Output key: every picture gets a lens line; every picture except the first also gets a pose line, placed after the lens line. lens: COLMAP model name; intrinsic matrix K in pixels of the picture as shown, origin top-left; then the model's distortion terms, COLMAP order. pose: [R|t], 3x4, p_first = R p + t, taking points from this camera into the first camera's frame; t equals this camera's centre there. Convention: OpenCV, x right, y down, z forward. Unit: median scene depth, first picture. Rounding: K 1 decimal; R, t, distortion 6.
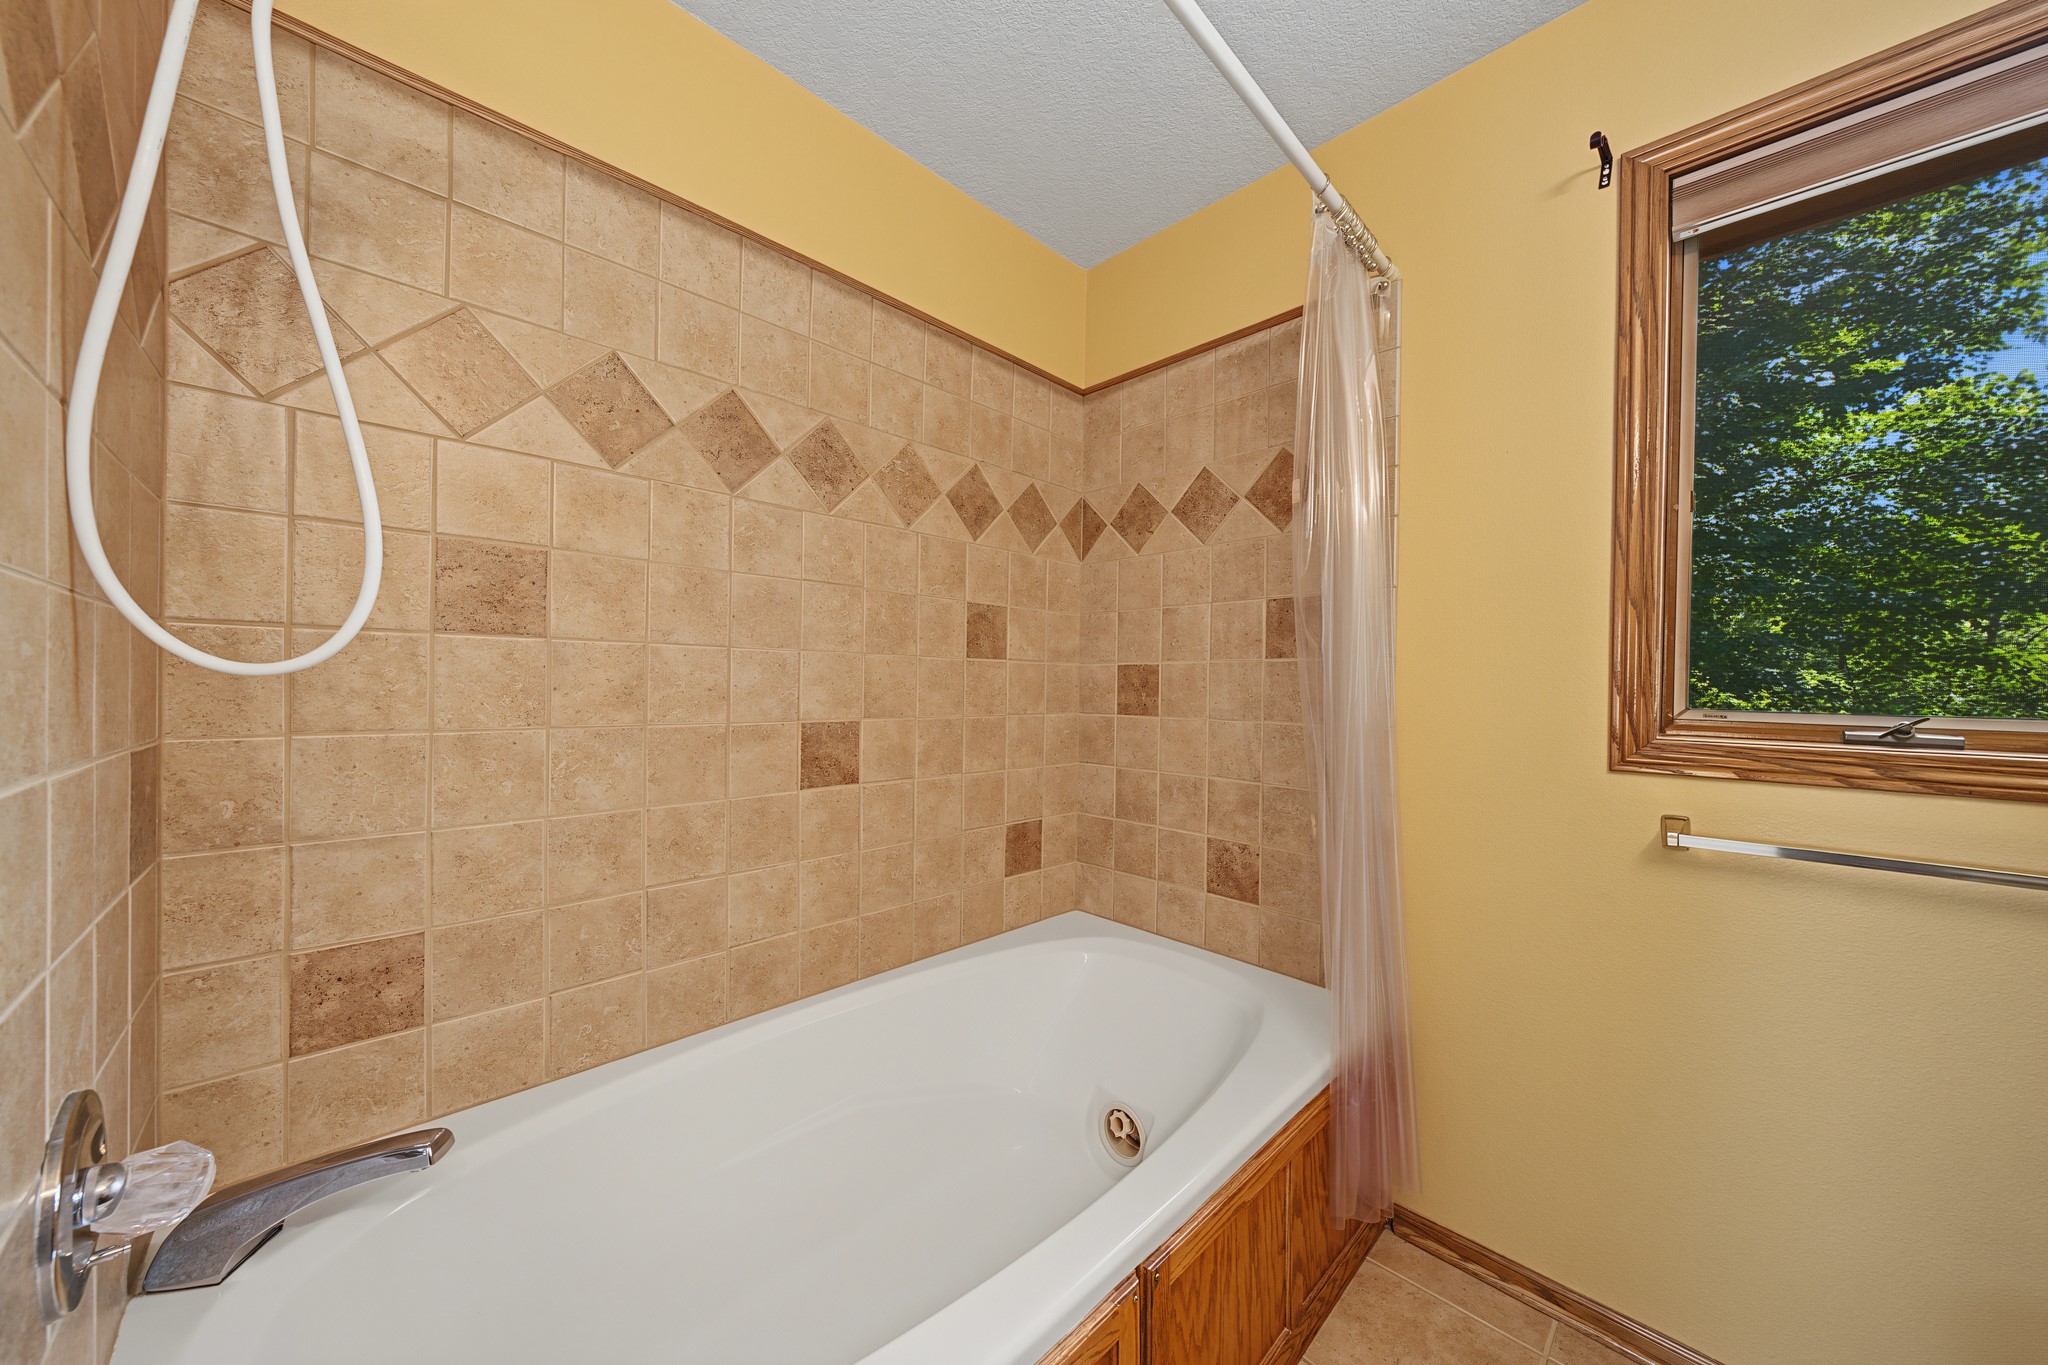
lens RADIAL K [[705.5, 0, 1024.0], [0, 705.5, 682.5], [0, 0, 1]] dist [-0.000008, 0.000223]
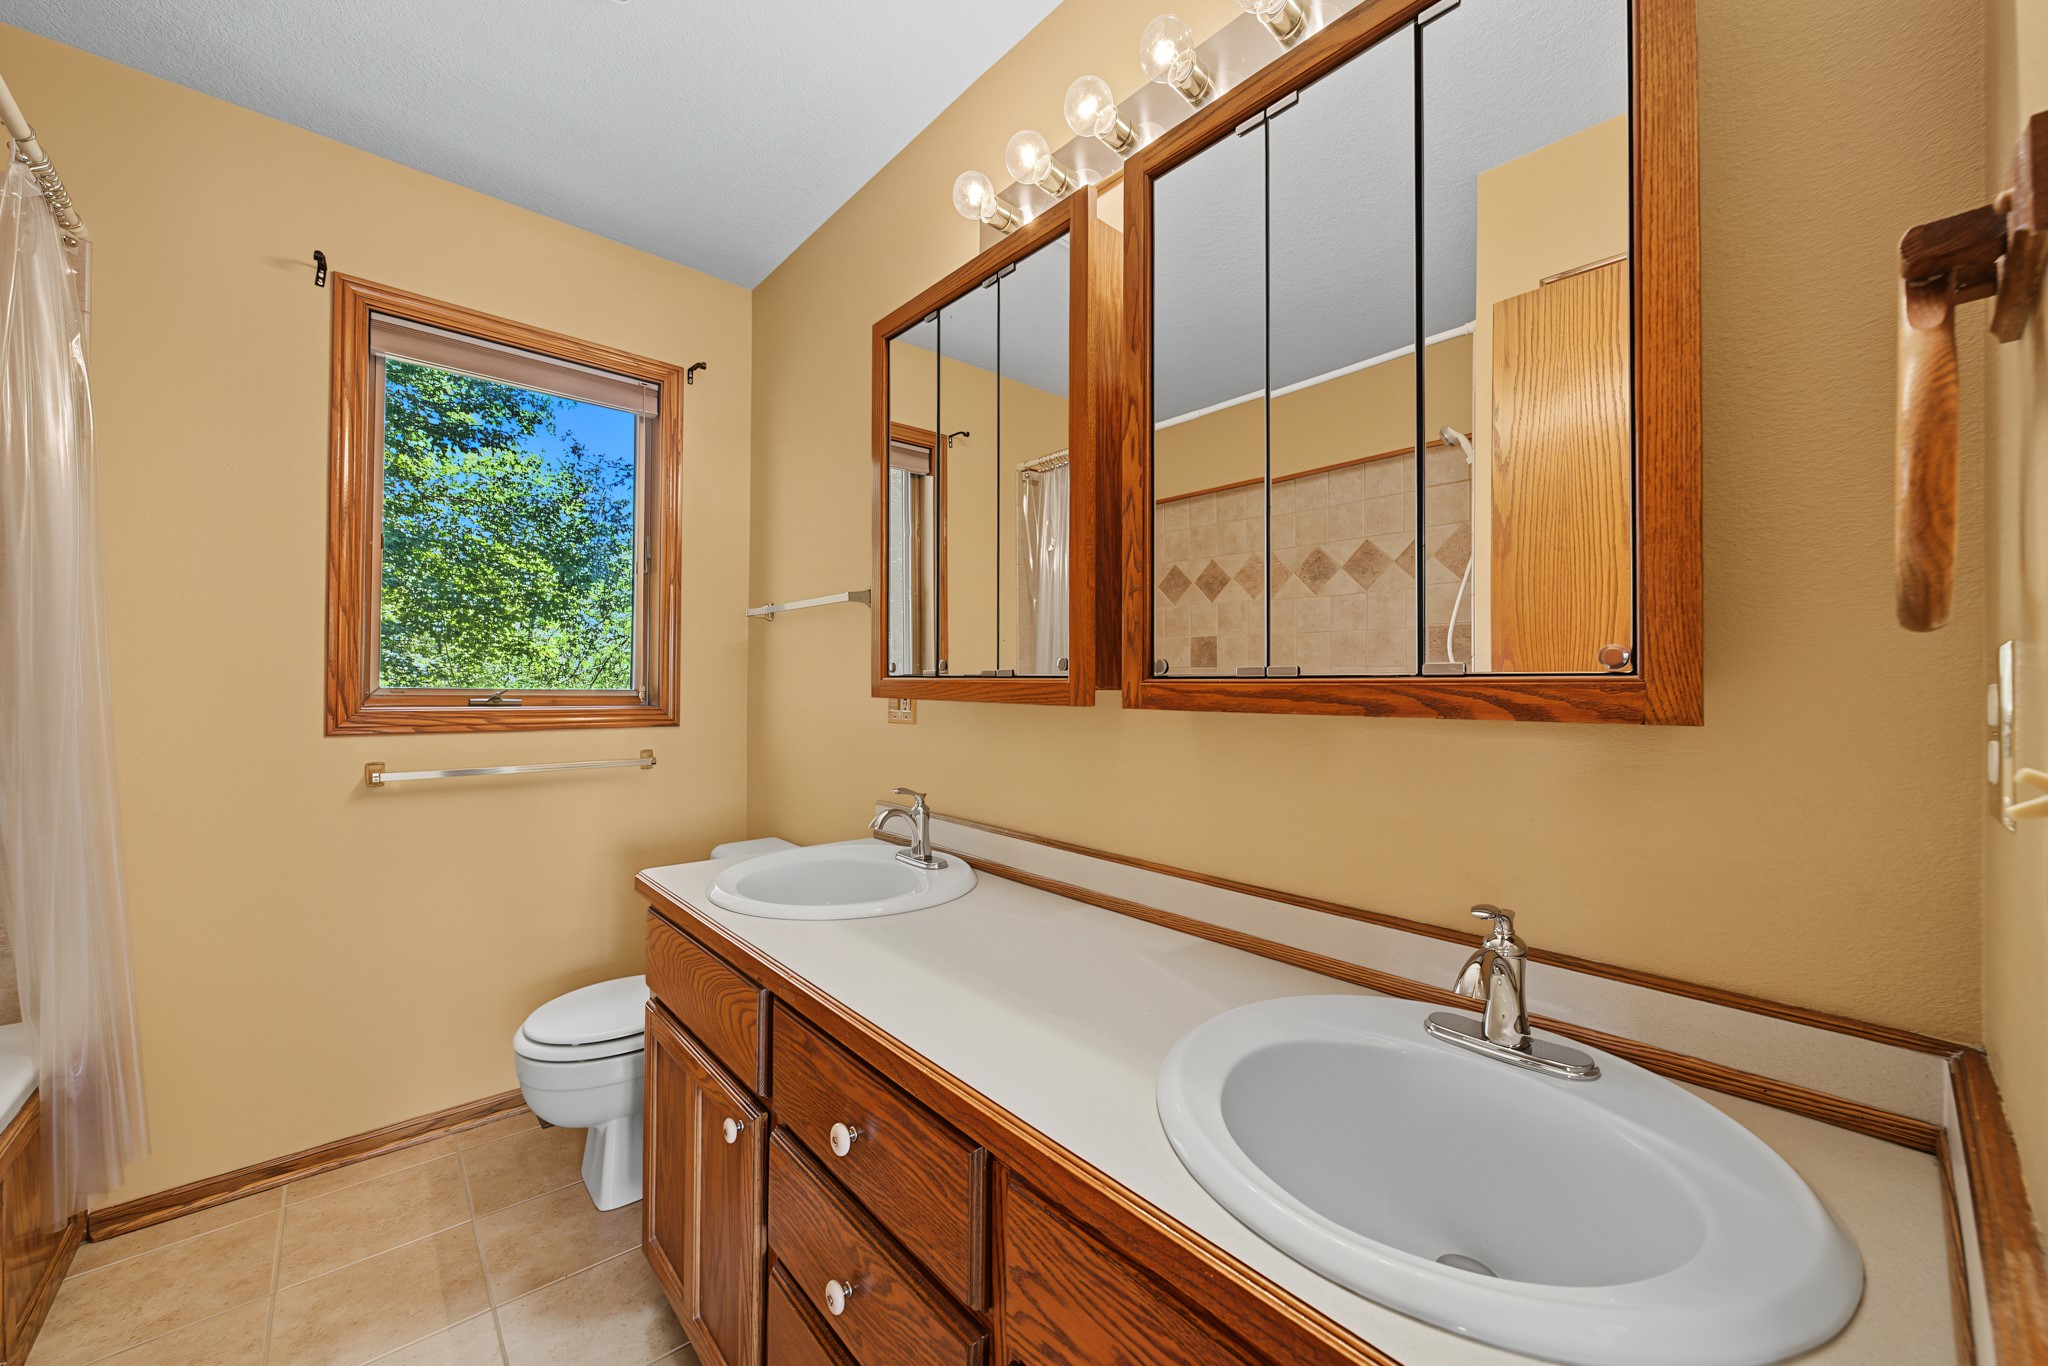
lens RADIAL K [[746.1, 0, 1027.3], [0, 746.1, 681.0], [0, 0, 1]] dist [-0.001715, 0.000204]
pose [[0.042241, -0.014792, 0.998998, -0.105725], [-0.007525, 0.999857, 0.015122, -0.001564], [-0.999079, -0.008156, 0.042123, -0.076499]]
